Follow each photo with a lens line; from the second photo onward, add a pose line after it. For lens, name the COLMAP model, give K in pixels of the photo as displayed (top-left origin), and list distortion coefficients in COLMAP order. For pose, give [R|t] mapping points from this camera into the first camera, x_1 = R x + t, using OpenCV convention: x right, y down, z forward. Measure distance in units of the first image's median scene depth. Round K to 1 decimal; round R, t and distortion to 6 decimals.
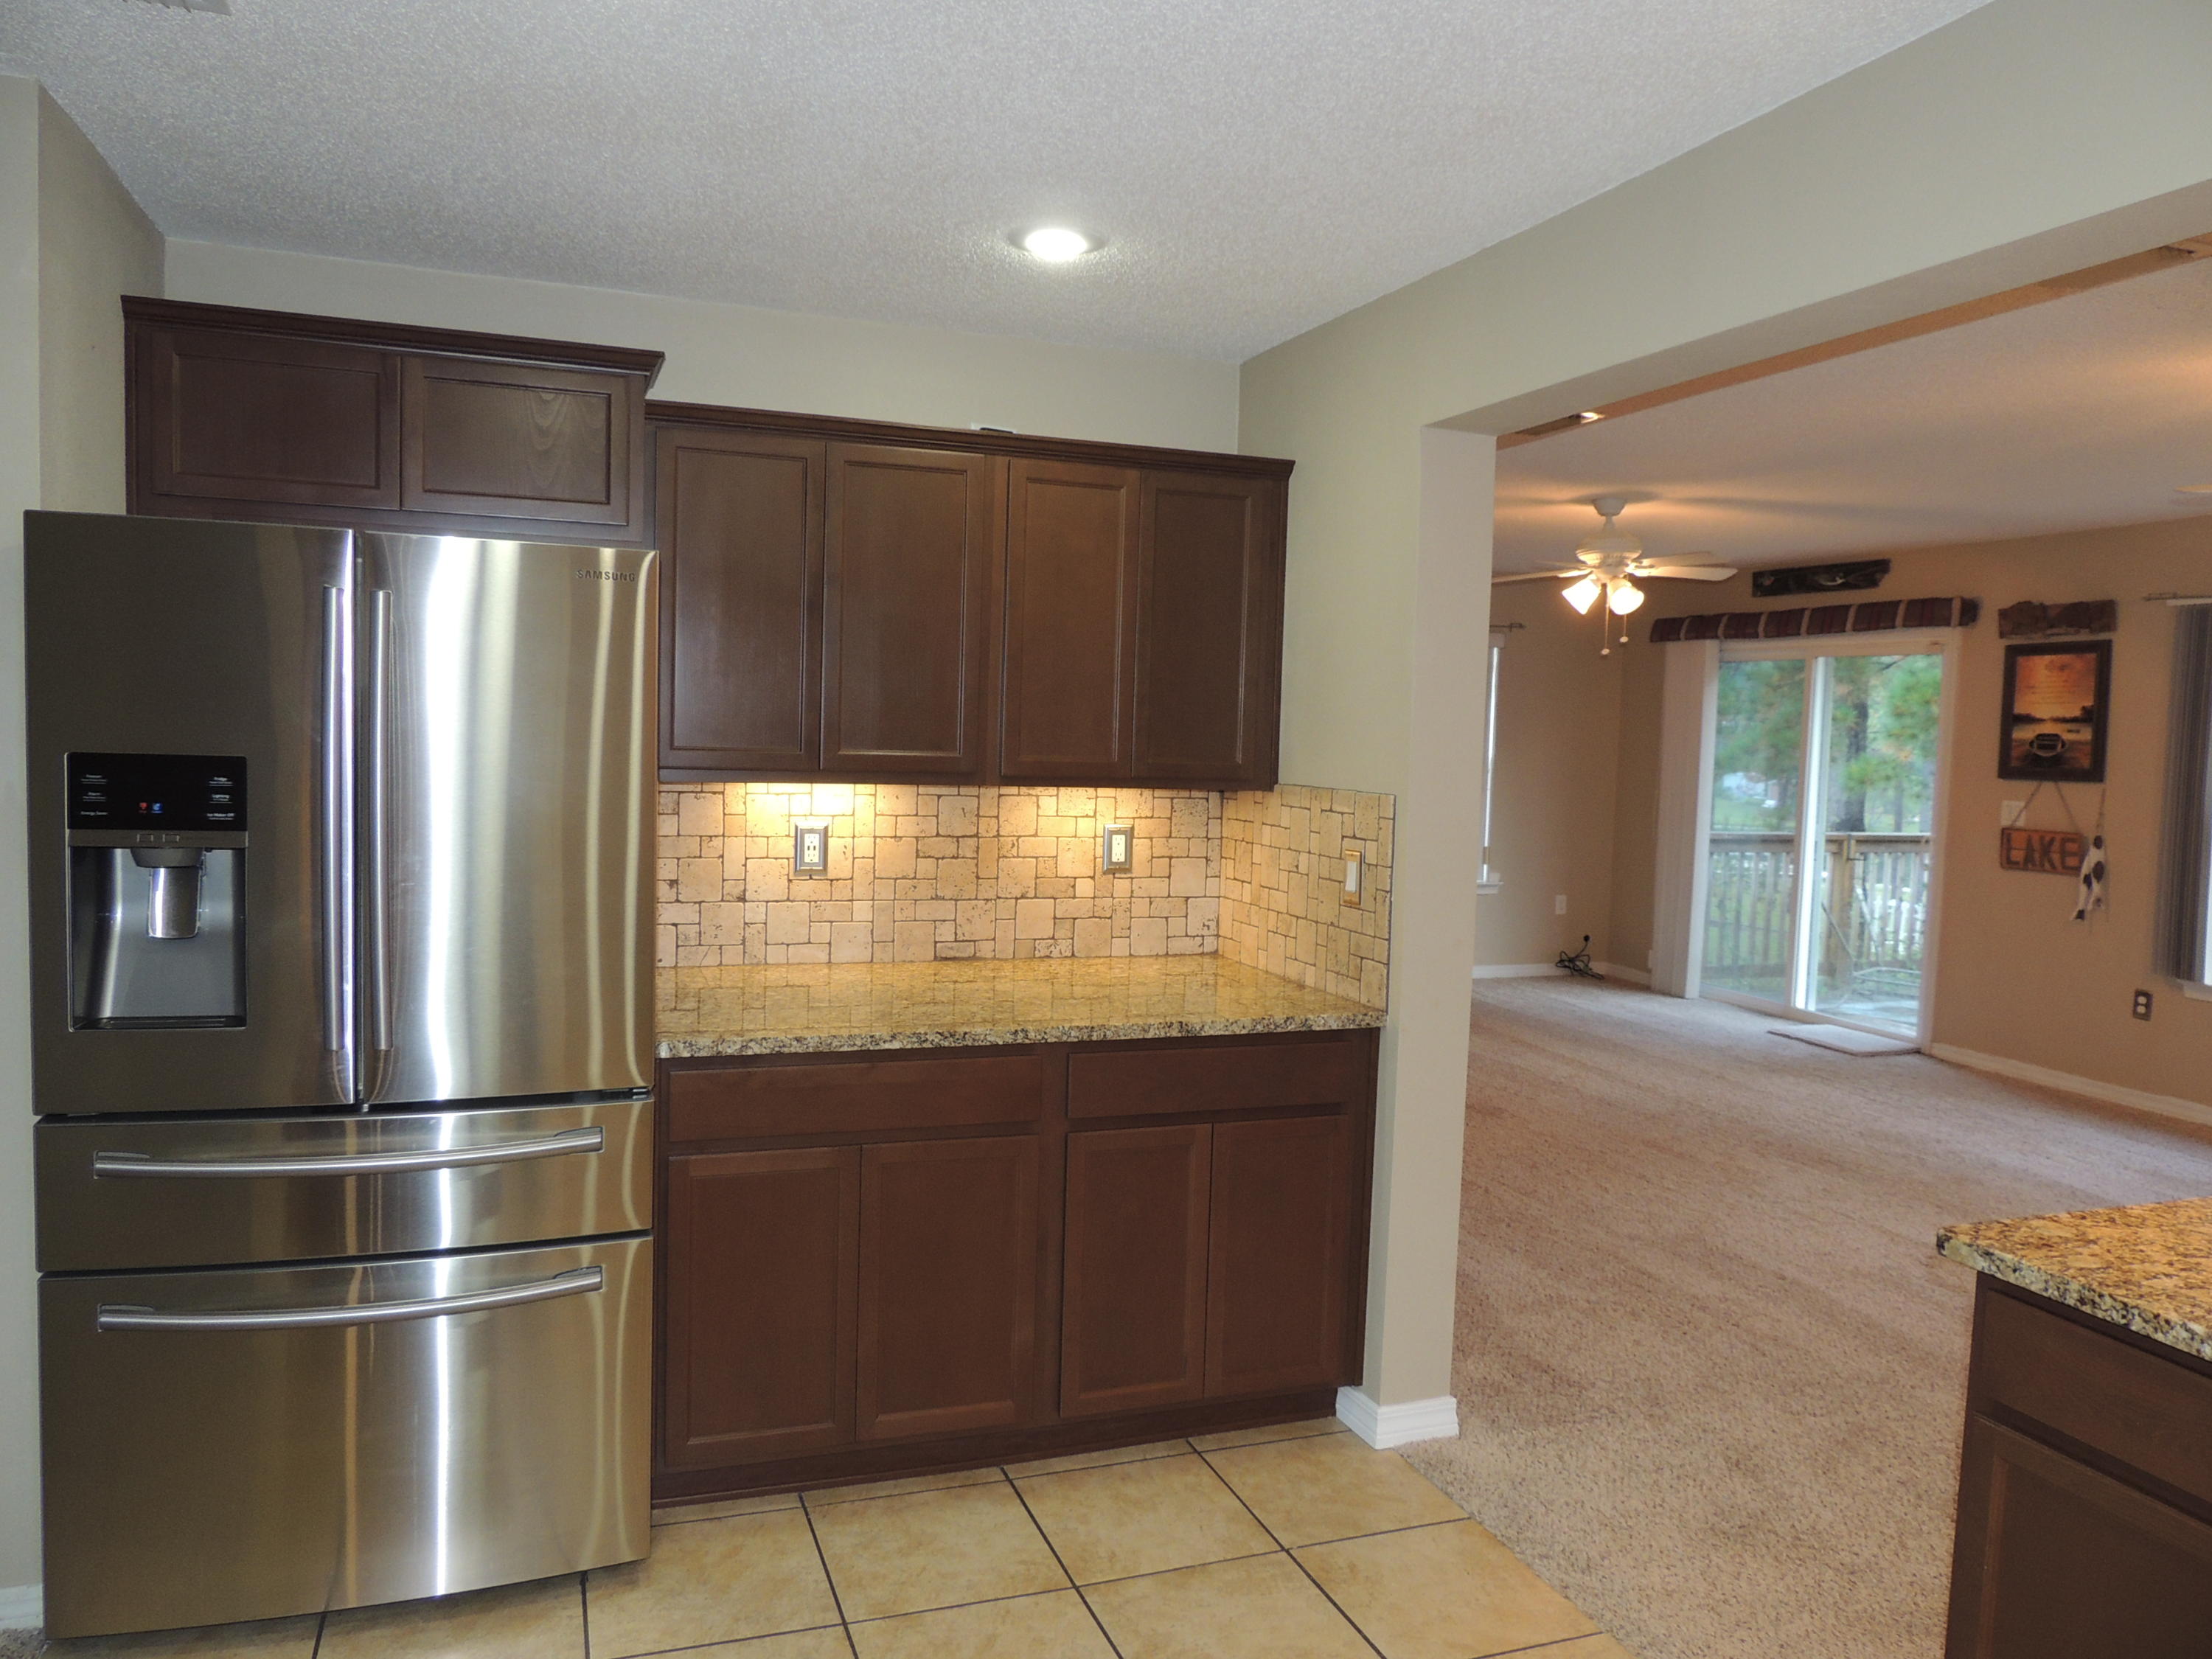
lens RADIAL K [[1597.3, 0, 1127.2], [0, 1597.3, 829.0], [0, 0, 1]] dist [-0.003386, -0.010244]
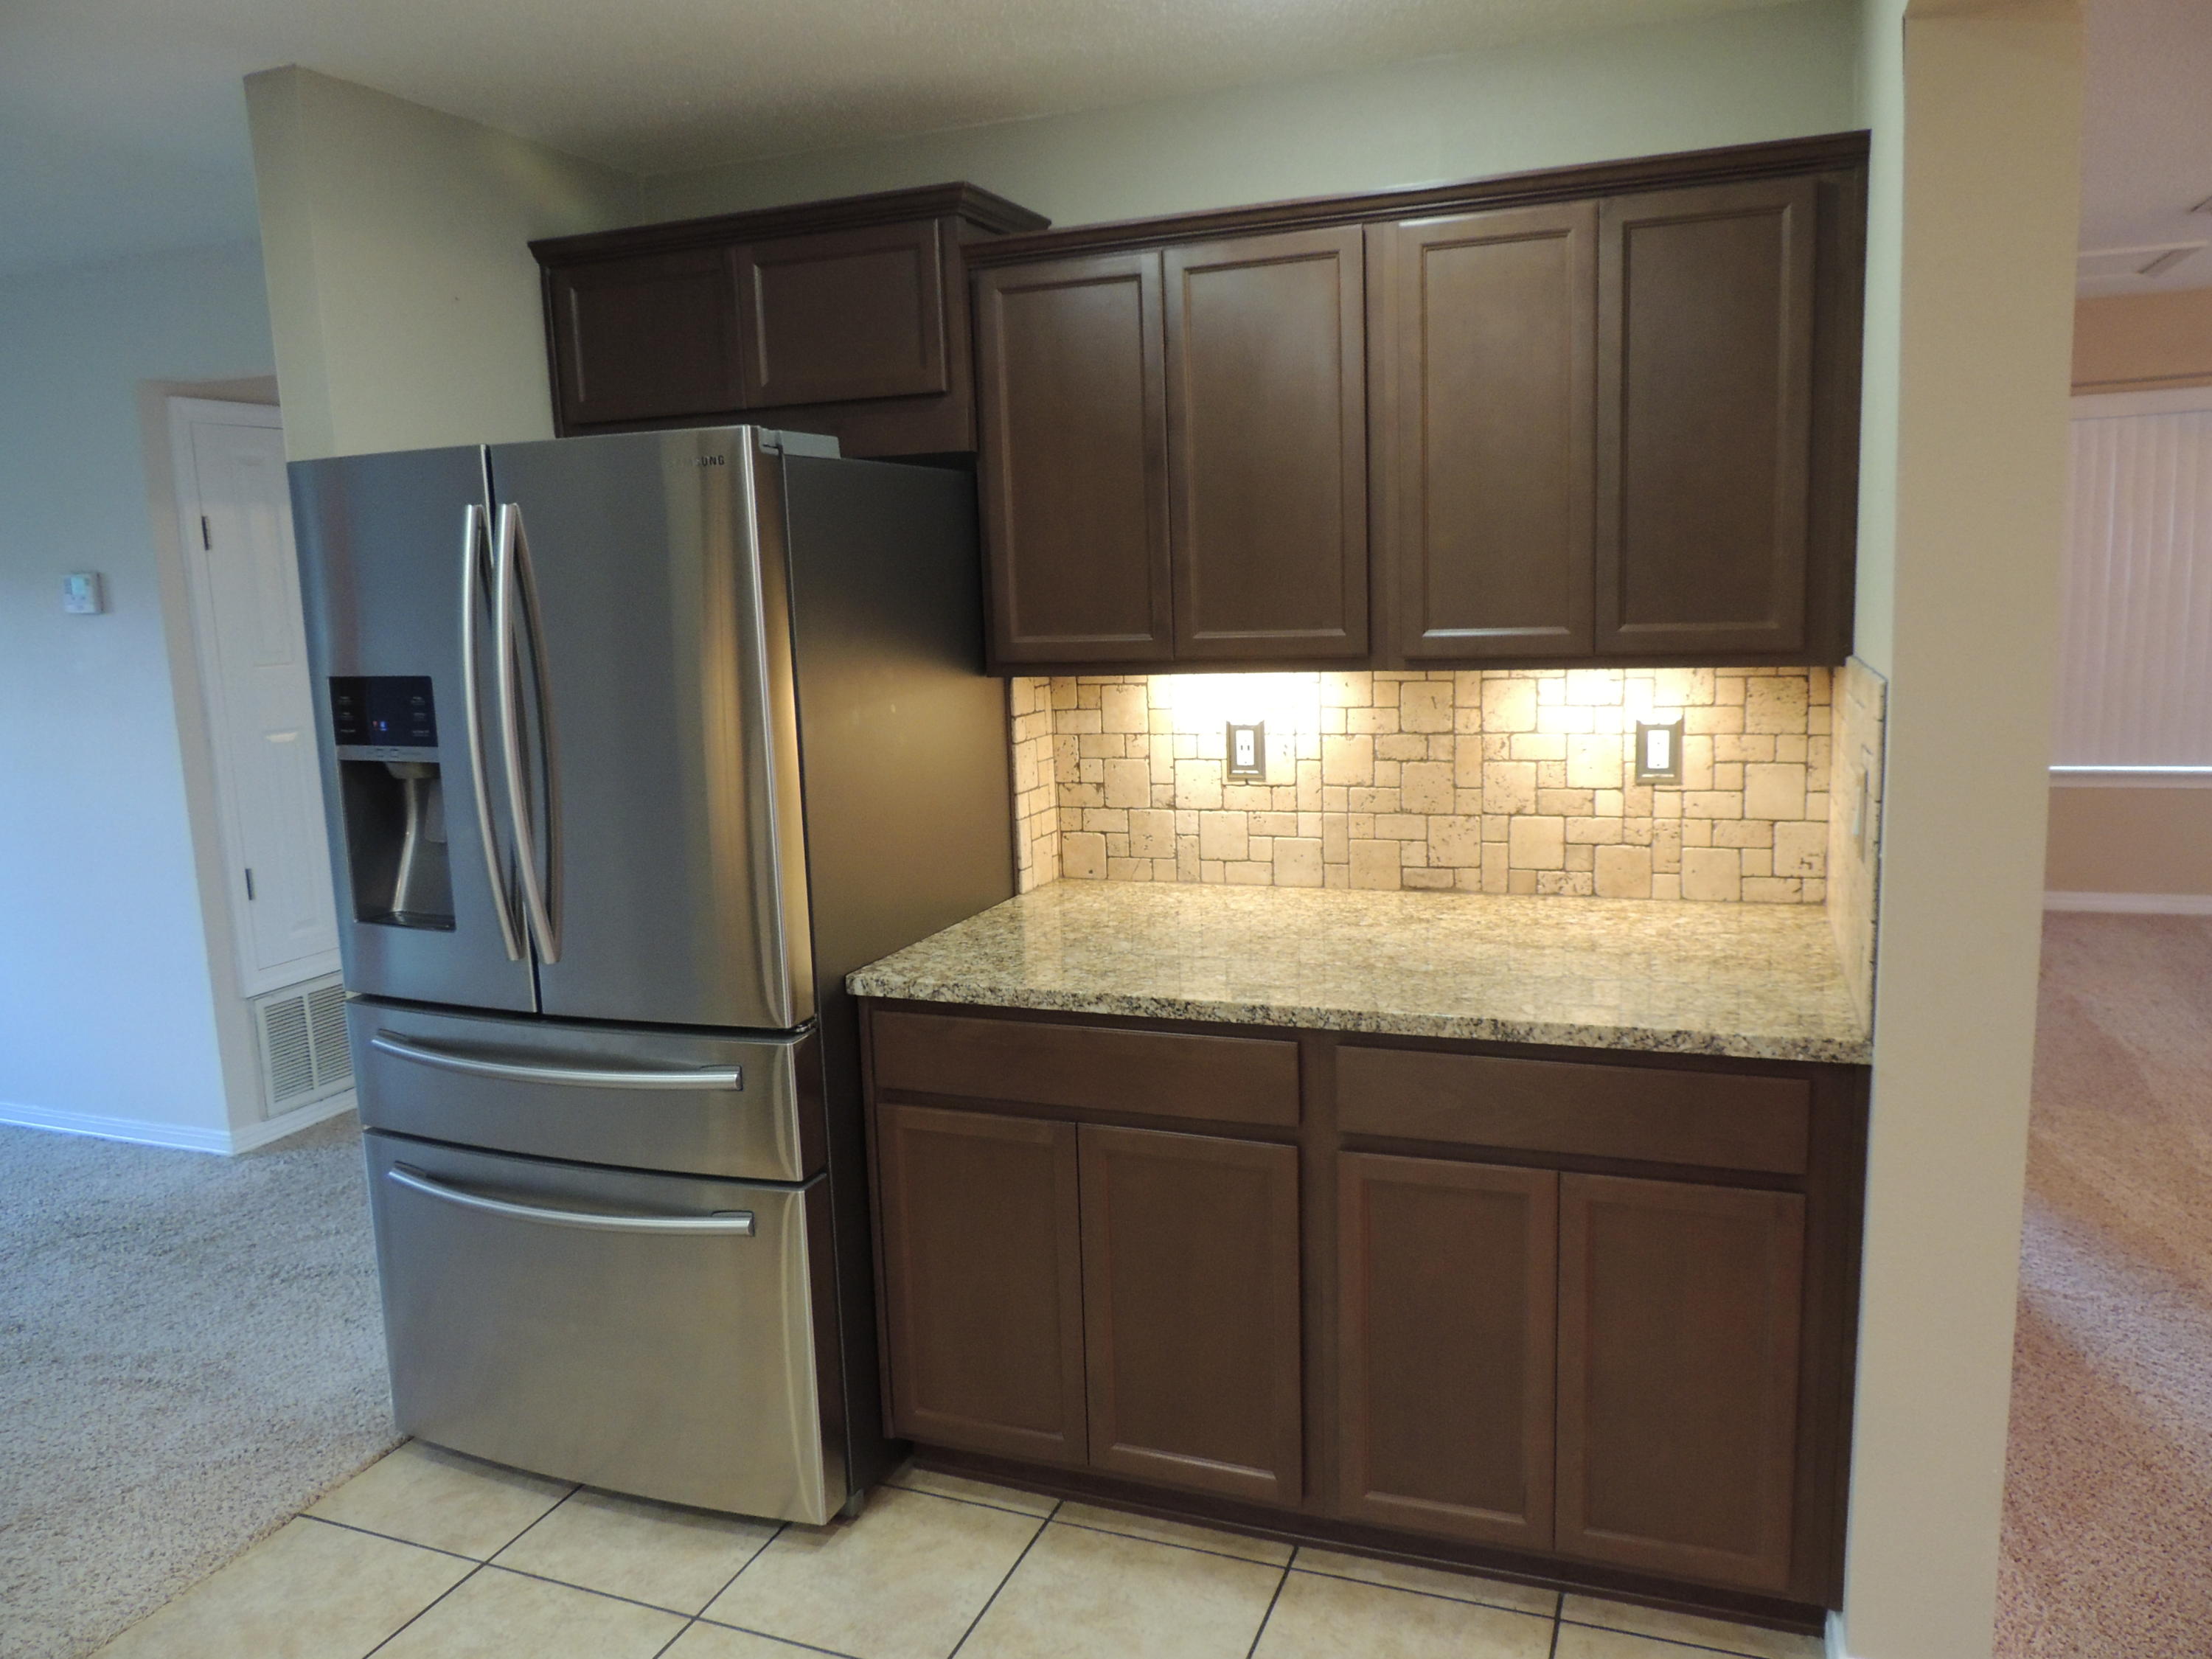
lens RADIAL K [[1597.3, 0, 1101.6], [0, 1597.3, 824.4], [0, 0, 1]] dist [-0.003386, -0.010244]
pose [[0.742607, 0.045440, -0.668184, 0.302761], [0.016027, 0.996204, 0.085559, -0.020551], [0.669535, -0.074246, 0.739060, 0.319757]]
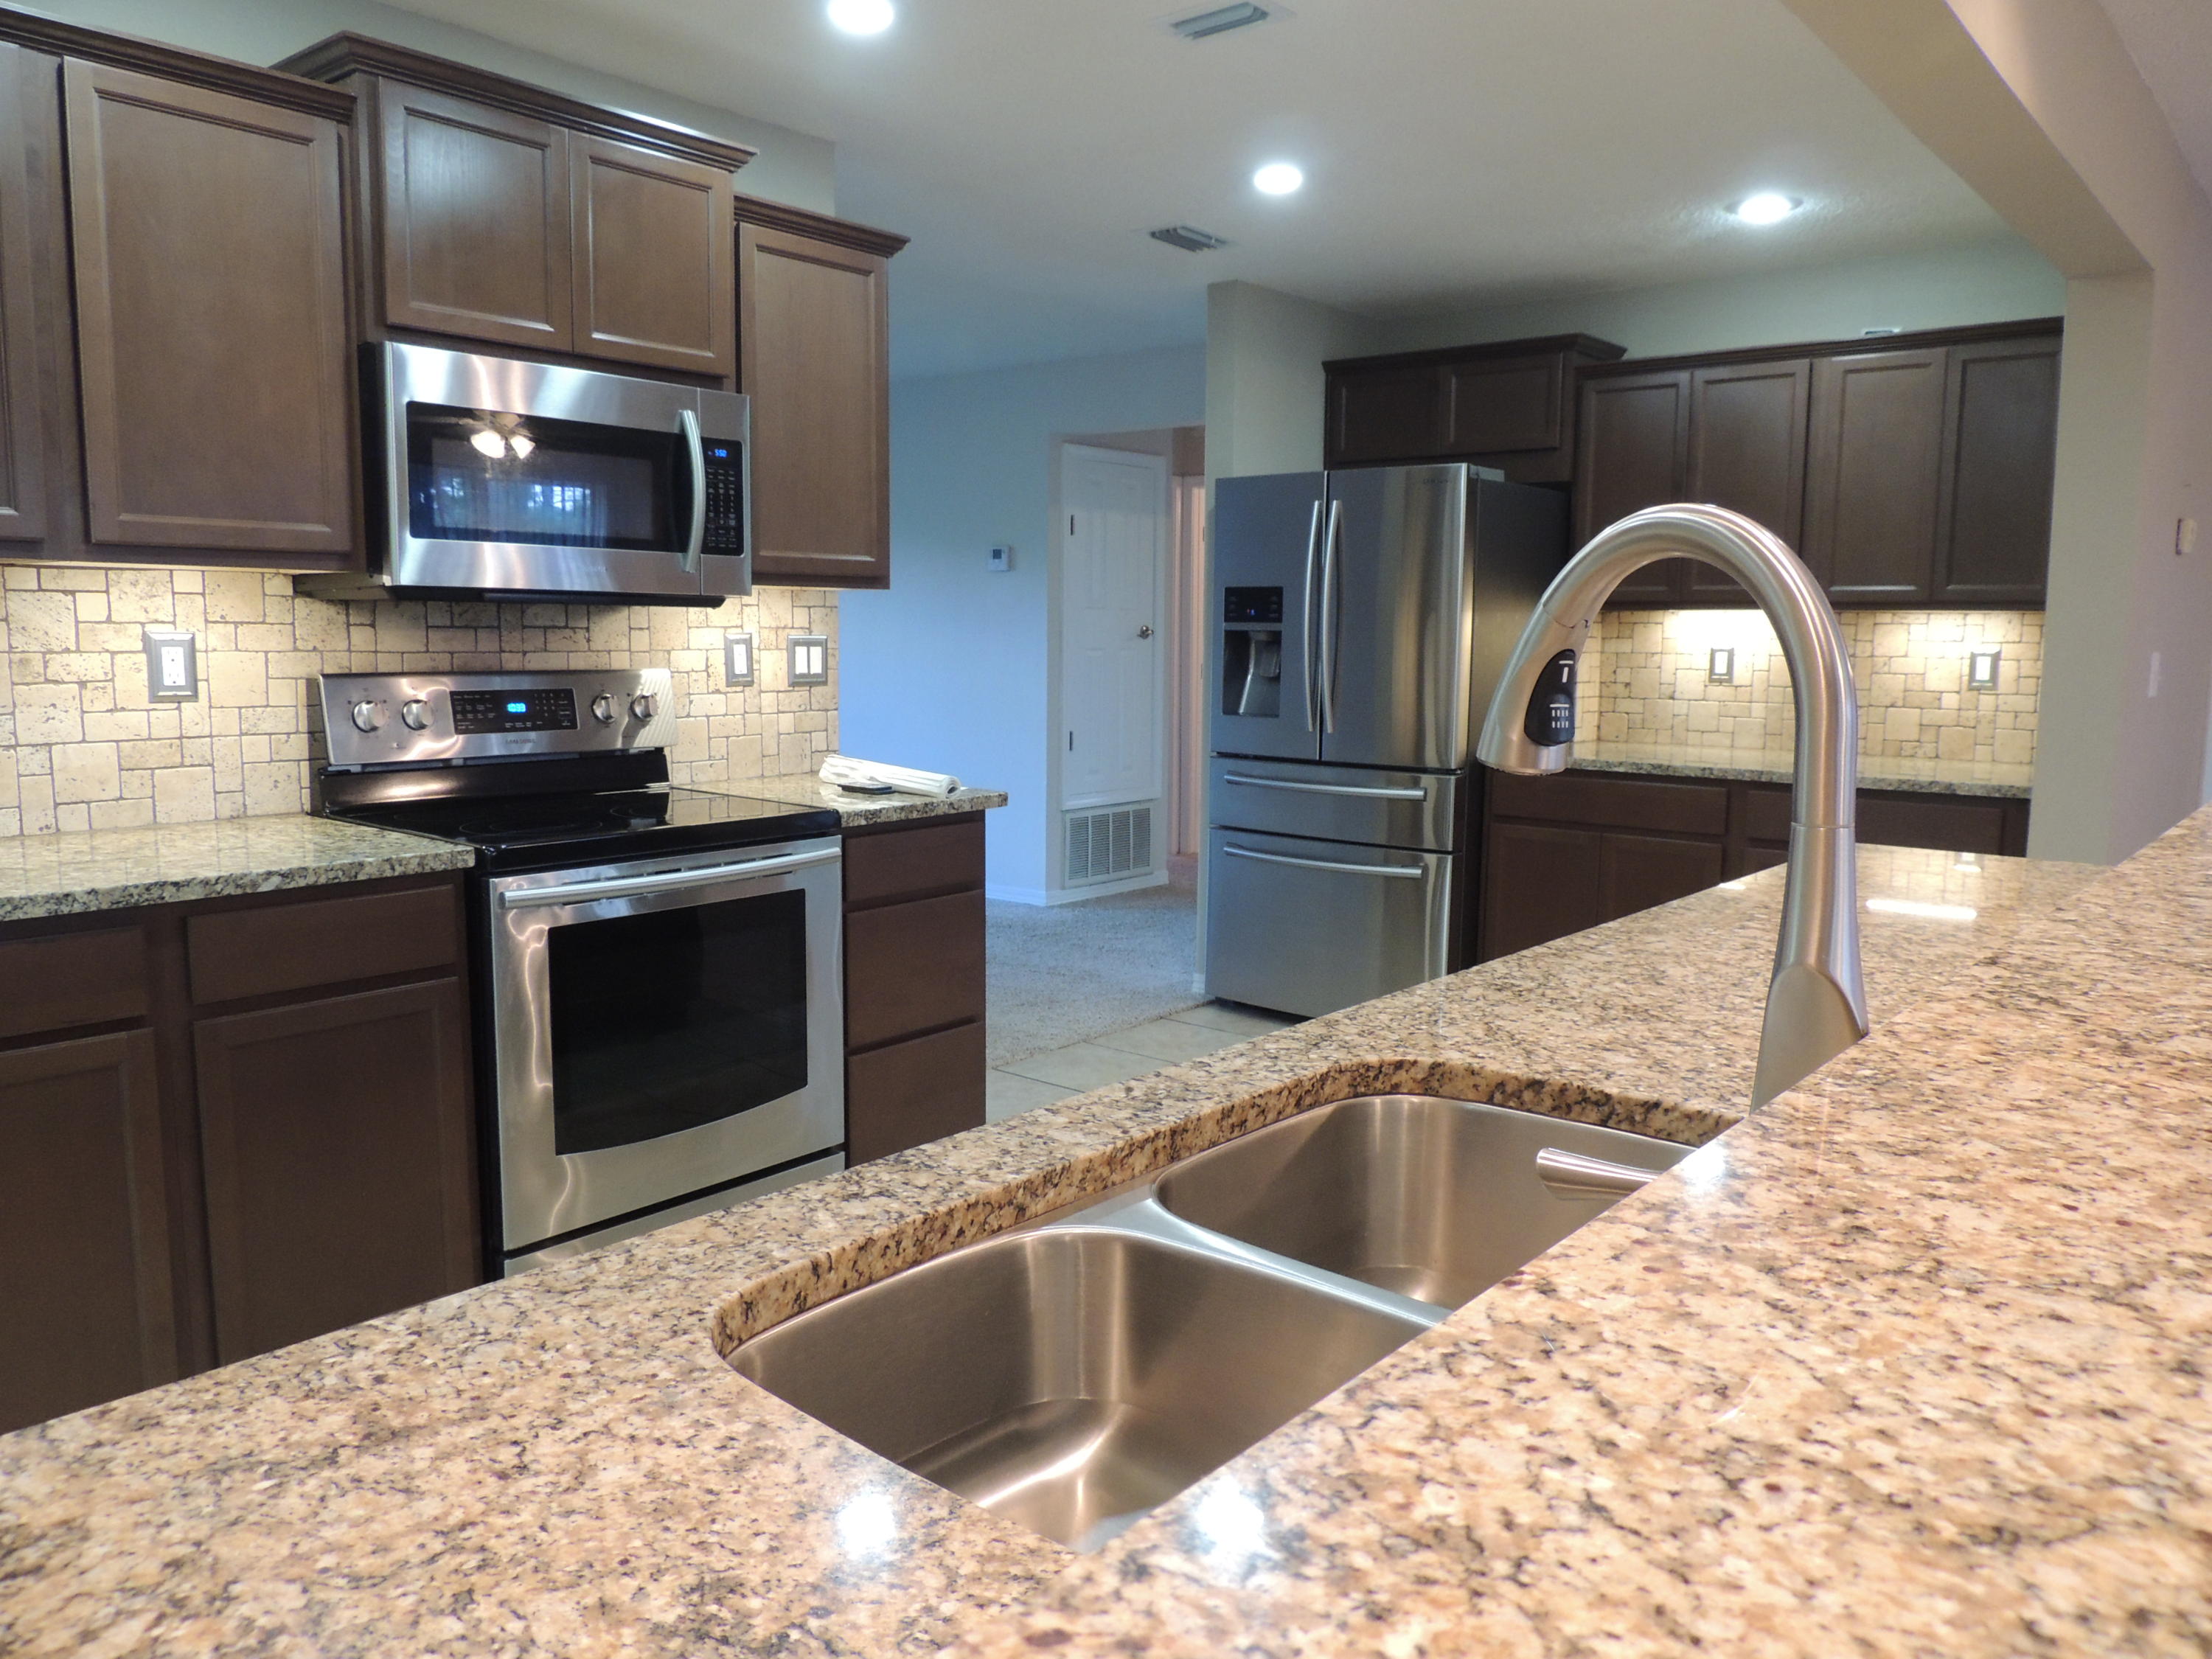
lens RADIAL K [[1597.3, 0, 1106.2], [0, 1597.3, 837.4], [0, 0, 1]] dist [-0.003386, -0.010244]
pose [[0.500662, 0.086448, -0.861315, 0.732174], [-0.051062, 0.996218, 0.070306, 0.091475], [0.864135, 0.008780, 0.503183, -0.160861]]
